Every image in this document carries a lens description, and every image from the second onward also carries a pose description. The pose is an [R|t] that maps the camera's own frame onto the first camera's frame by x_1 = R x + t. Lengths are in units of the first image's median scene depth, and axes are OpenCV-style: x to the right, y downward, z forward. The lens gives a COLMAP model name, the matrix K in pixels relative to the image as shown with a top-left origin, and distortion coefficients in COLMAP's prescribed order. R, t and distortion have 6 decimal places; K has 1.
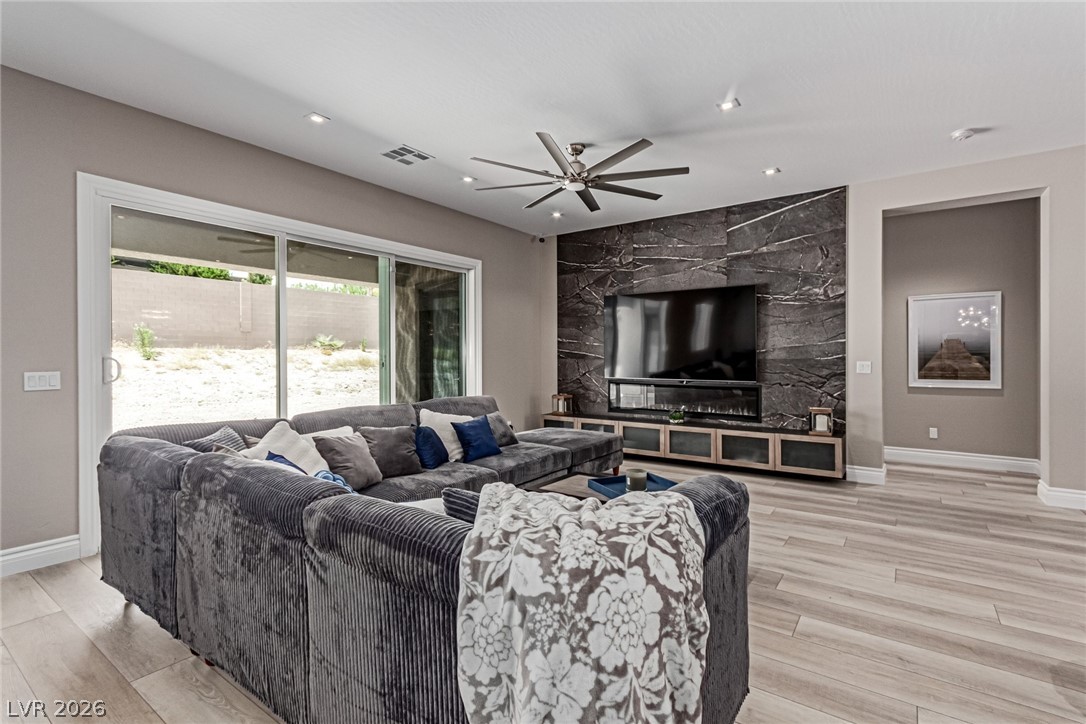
lens RADIAL K [[502.4, 0, 549.2], [0, 502.4, 353.6], [0, 0, 1]] dist [0.005256, -0.000917]
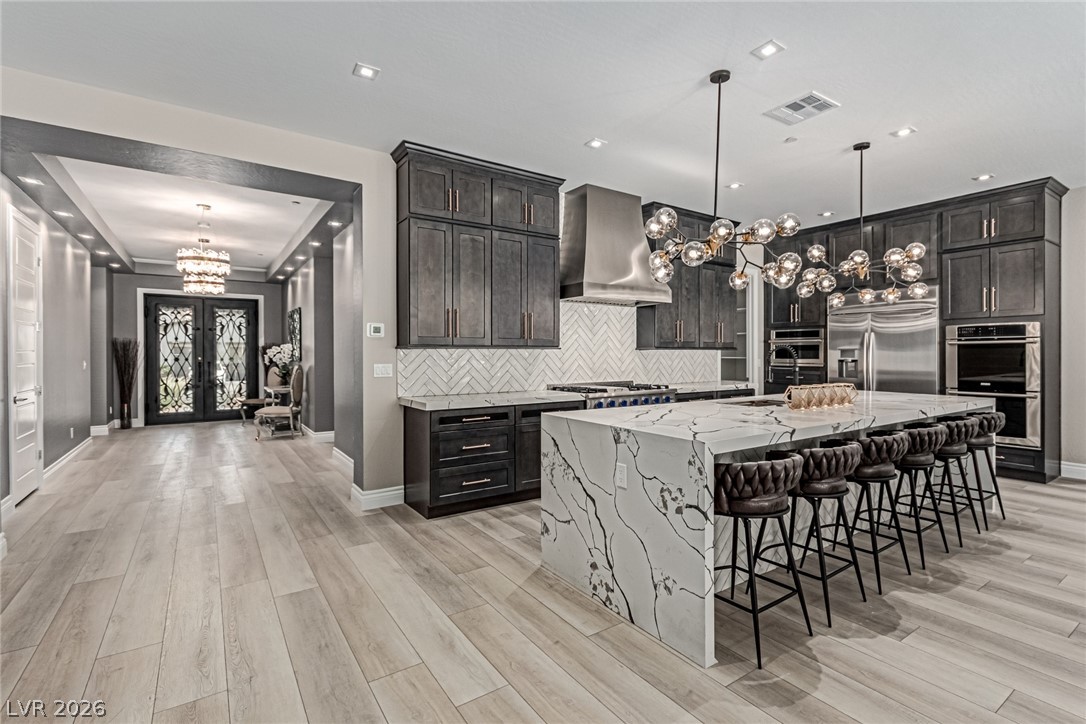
lens RADIAL K [[502.4, 0, 555.4], [0, 502.4, 356.3], [0, 0, 1]] dist [0.005256, -0.000917]
pose [[-0.941093, 0.000365, 0.338147, 0.366173], [0.001332, 0.999996, 0.002626, -0.001402], [-0.338144, 0.002921, -0.941090, 0.673889]]
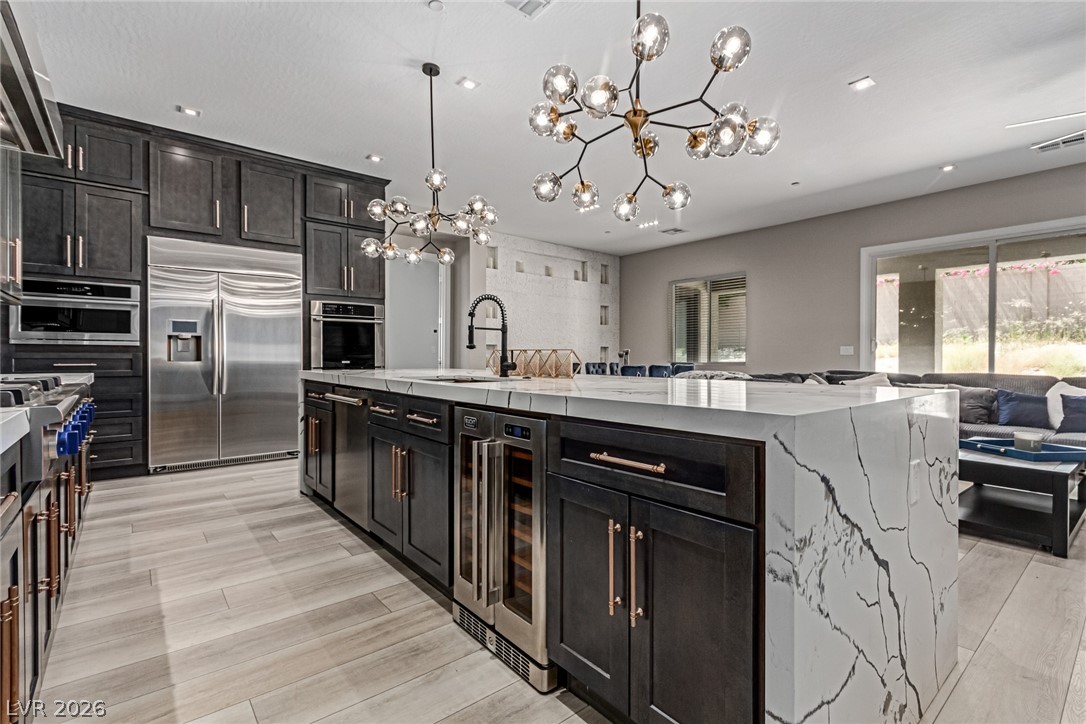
lens RADIAL K [[502.4, 0, 551.1], [0, 502.4, 356.7], [0, 0, 1]] dist [0.005256, -0.000917]
pose [[-0.255437, 0.002413, -0.966823, 0.720400], [-0.000770, 0.999996, 0.002699, 0.038517], [0.966825, 0.001434, -0.255434, 0.169064]]
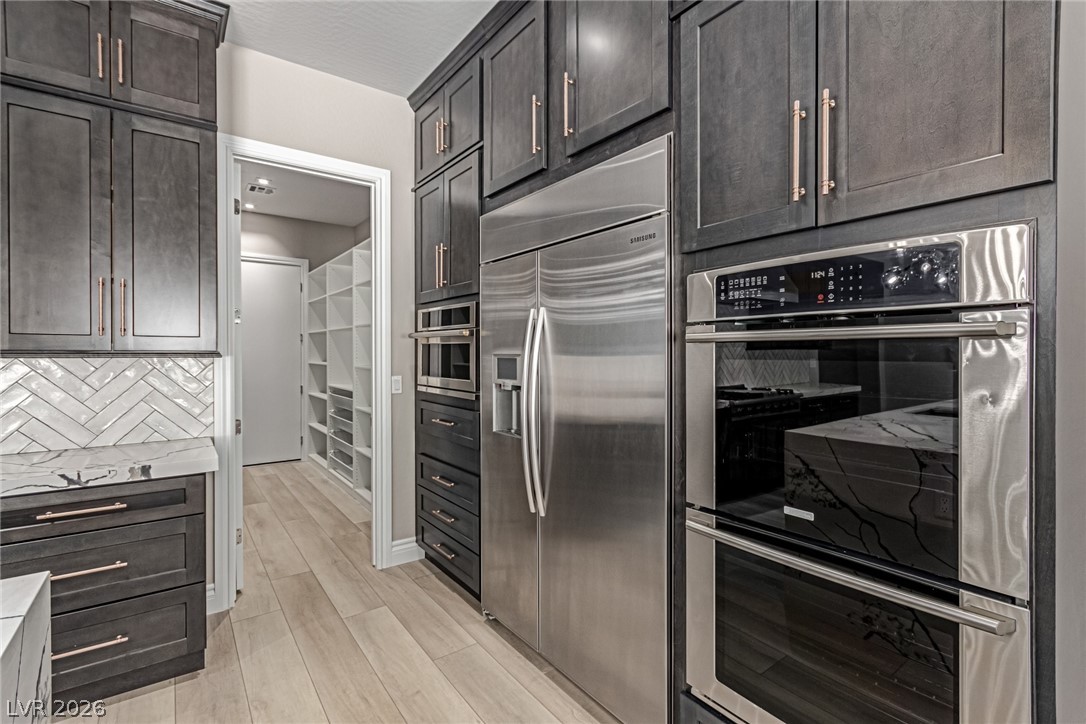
lens RADIAL K [[502.4, 0, 549.2], [0, 502.4, 353.6], [0, 0, 1]] dist [0.005256, -0.000917]
pose [[-0.953861, 0.000836, 0.300246, -0.006737], [0.000820, 1.000000, -0.000179, -0.013779], [-0.300246, 0.000075, -0.953862, -0.178203]]
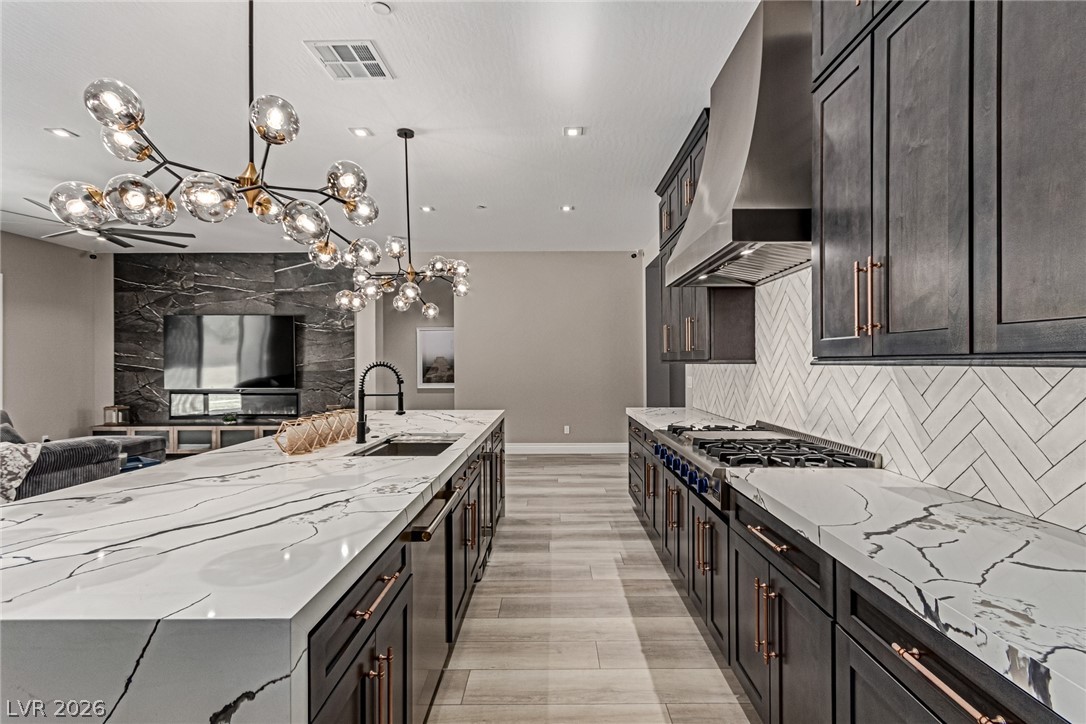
lens RADIAL K [[502.4, 0, 554.5], [0, 502.4, 359.9], [0, 0, 1]] dist [0.005256, -0.000917]
pose [[0.815252, 0.001245, 0.579104, 0.181821], [0.000420, 0.999996, -0.002741, -0.013605], [-0.579106, 0.002478, 0.815249, -0.442968]]
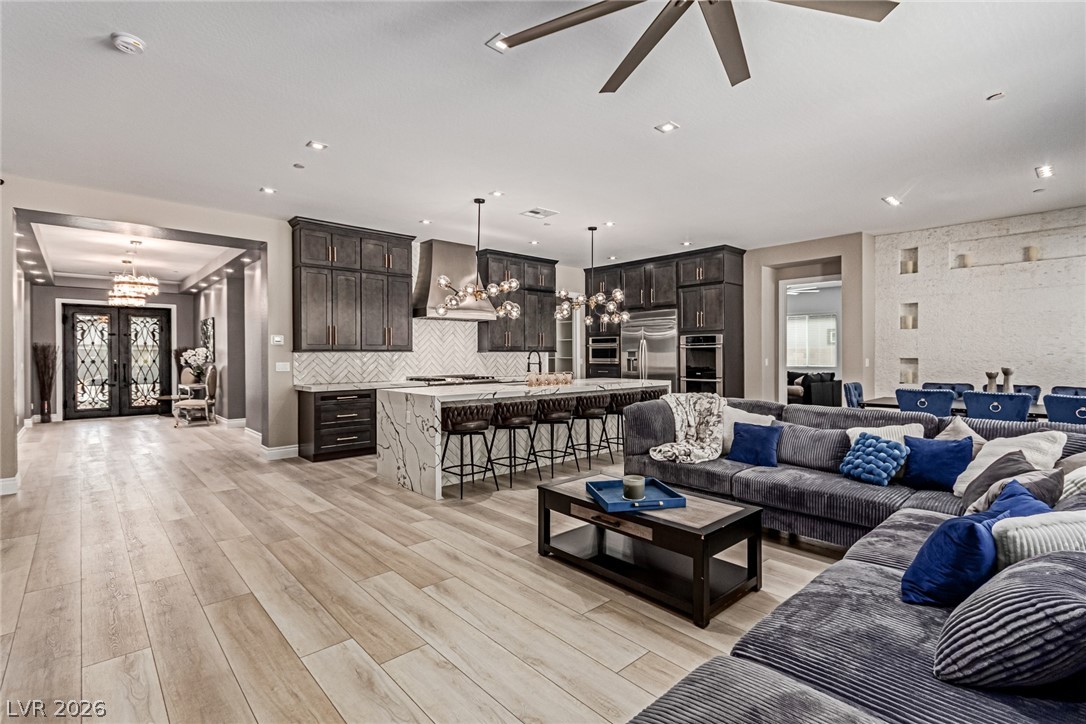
lens RADIAL K [[502.4, 0, 555.1], [0, 502.4, 356.4], [0, 0, 1]] dist [0.005256, -0.000917]
pose [[-0.980031, 0.005332, 0.198774, 0.066834], [0.005519, 0.999985, 0.000385, 0.000719], [-0.198769, 0.001475, -0.980045, 1.007484]]
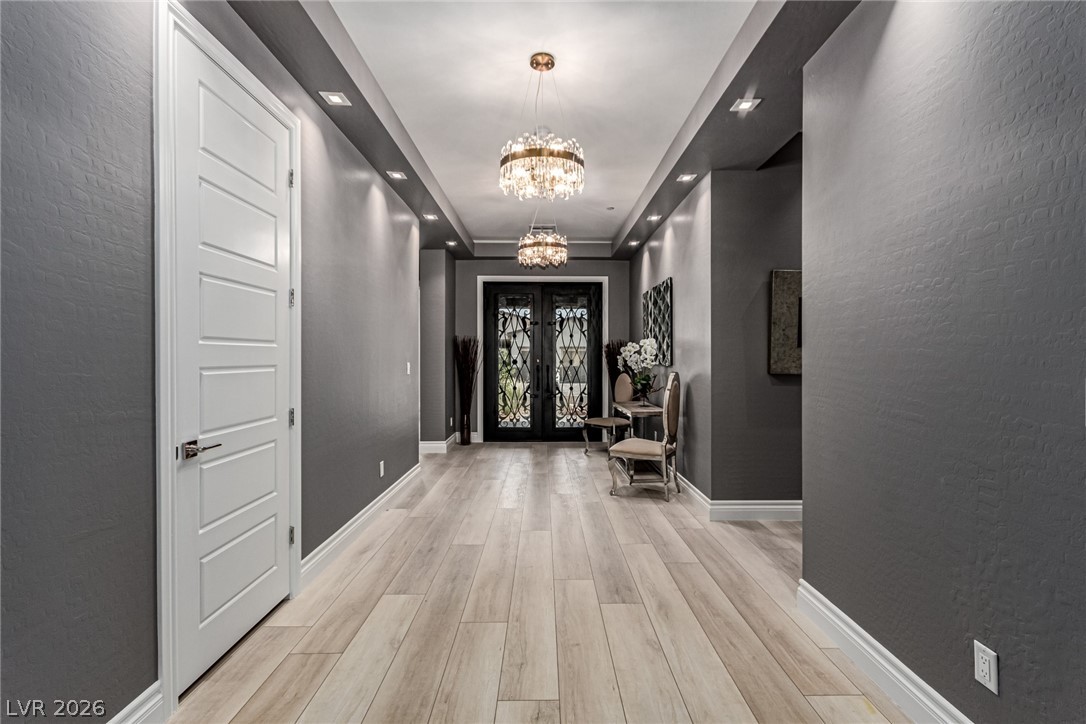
lens RADIAL K [[502.4, 0, 539.1], [0, 502.4, 362.6], [0, 0, 1]] dist [0.005256, -0.000917]
pose [[-0.570444, -0.005986, 0.821315, 0.928508], [-0.001248, 0.999979, 0.006422, 0.004577], [-0.821336, 0.002638, -0.570439, 0.271319]]
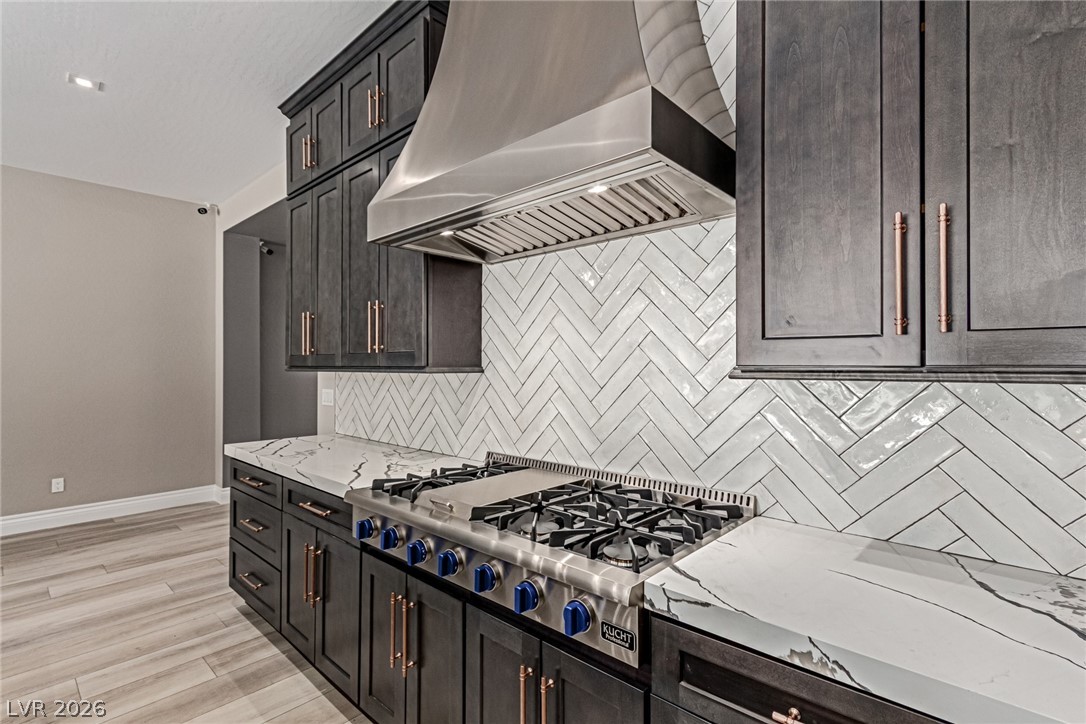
lens RADIAL K [[502.4, 0, 551.7], [0, 502.4, 361.6], [0, 0, 1]] dist [0.005256, -0.000917]
pose [[0.113502, 0.012901, 0.993454, 0.293366], [-0.004715, 0.999911, -0.012446, -0.015066], [-0.993527, -0.003271, 0.113553, -0.222180]]
